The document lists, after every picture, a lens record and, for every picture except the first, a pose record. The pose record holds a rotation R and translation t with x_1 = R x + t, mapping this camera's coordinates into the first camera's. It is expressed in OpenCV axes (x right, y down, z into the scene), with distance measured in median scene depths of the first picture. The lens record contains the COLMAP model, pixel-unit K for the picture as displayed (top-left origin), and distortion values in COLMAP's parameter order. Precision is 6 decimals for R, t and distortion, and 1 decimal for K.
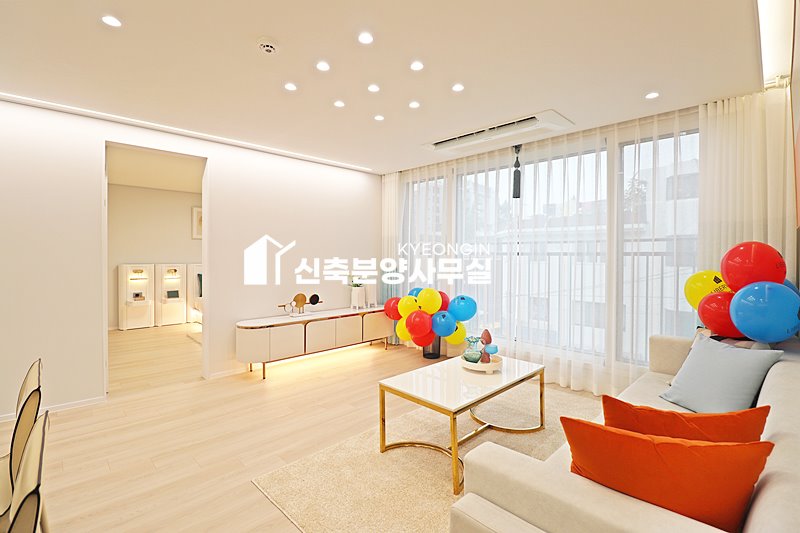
lens RADIAL K [[371.0, 0, 401.4], [0, 371.0, 258.2], [0, 0, 1]] dist [-0.017534, -0.000657]
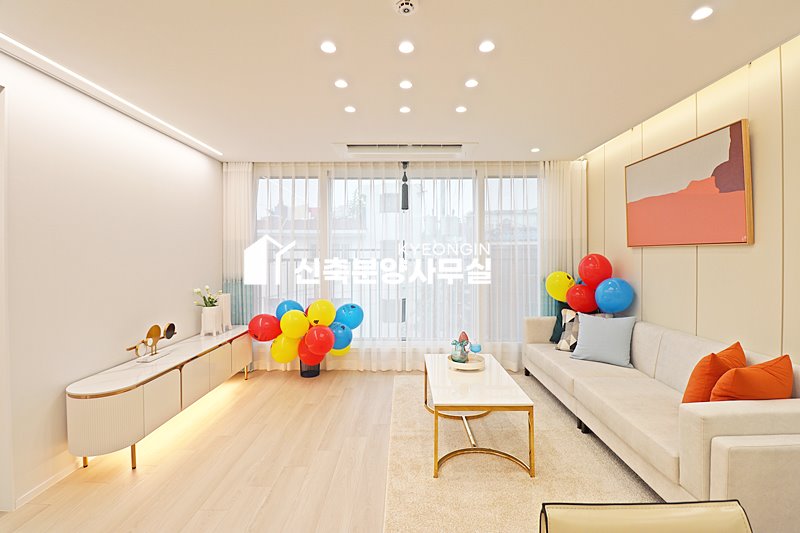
lens RADIAL K [[371.0, 0, 401.4], [0, 371.0, 258.2], [0, 0, 1]] dist [-0.017534, -0.000657]
pose [[0.705444, -0.011606, 0.708670, -0.468671], [0.012090, 0.999917, 0.004340, -0.024470], [-0.708662, 0.005506, 0.705527, 0.236811]]
